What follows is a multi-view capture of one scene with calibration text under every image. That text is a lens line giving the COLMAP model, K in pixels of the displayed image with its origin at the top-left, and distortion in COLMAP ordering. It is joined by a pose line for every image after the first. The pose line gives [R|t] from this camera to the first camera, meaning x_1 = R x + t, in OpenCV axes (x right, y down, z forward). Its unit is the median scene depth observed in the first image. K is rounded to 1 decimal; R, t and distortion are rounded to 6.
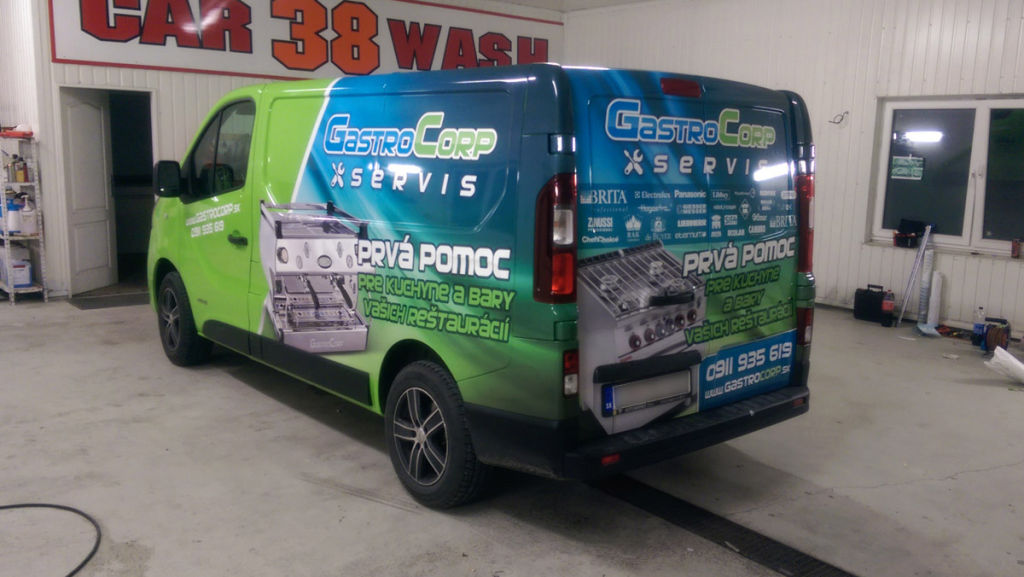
lens RADIAL K [[850.2, 0, 494.4], [0, 850.2, 279.5], [0, 0, 1]] dist [0.047524, -0.042465]
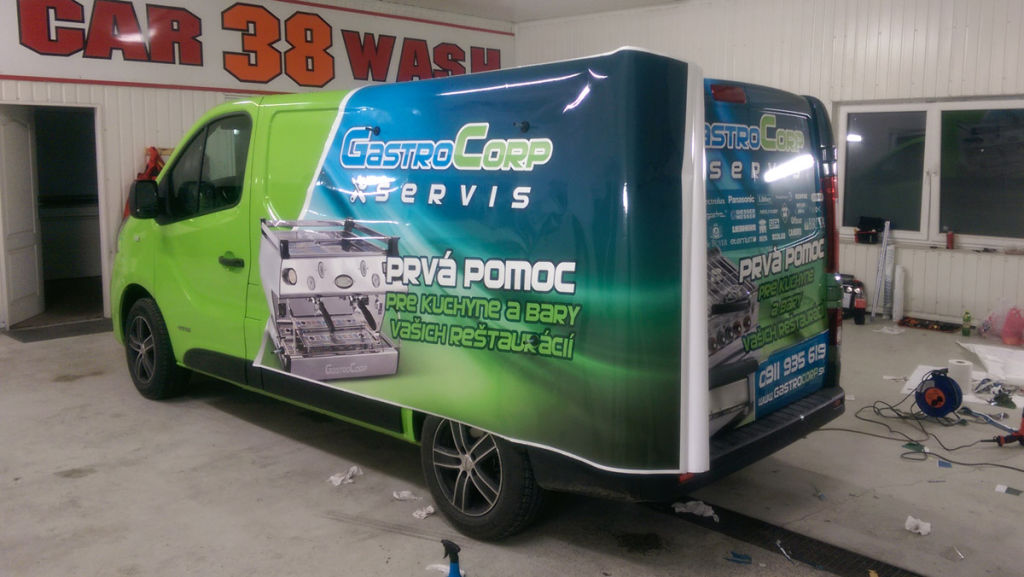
lens RADIAL K [[850.2, 0, 516.4], [0, 850.2, 241.7], [0, 0, 1]] dist [0.047524, -0.042465]
pose [[0.992612, -0.035272, 0.116094, -0.128800], [0.041400, 0.997850, -0.050805, -0.009960], [-0.114053, 0.055236, 0.991938, 0.040900]]
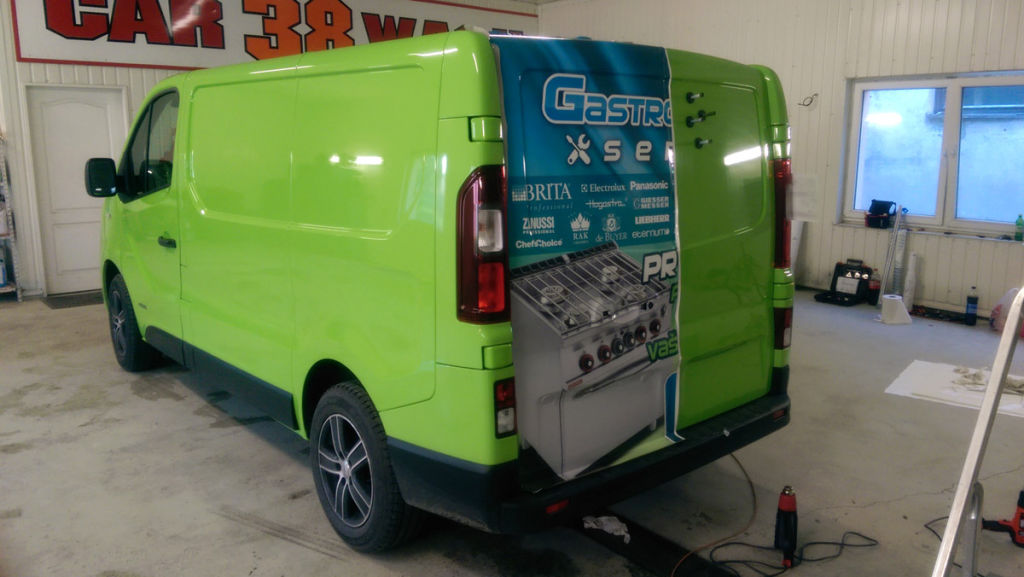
lens RADIAL K [[774.4, 0, 495.2], [0, 774.4, 261.5], [0, 0, 1]] dist [0.035613, -0.027470]
pose [[0.999722, -0.023248, 0.003870, 0.062291], [0.023229, 0.999719, 0.004751, -0.027350], [-0.003980, -0.004659, 0.999981, 0.195637]]
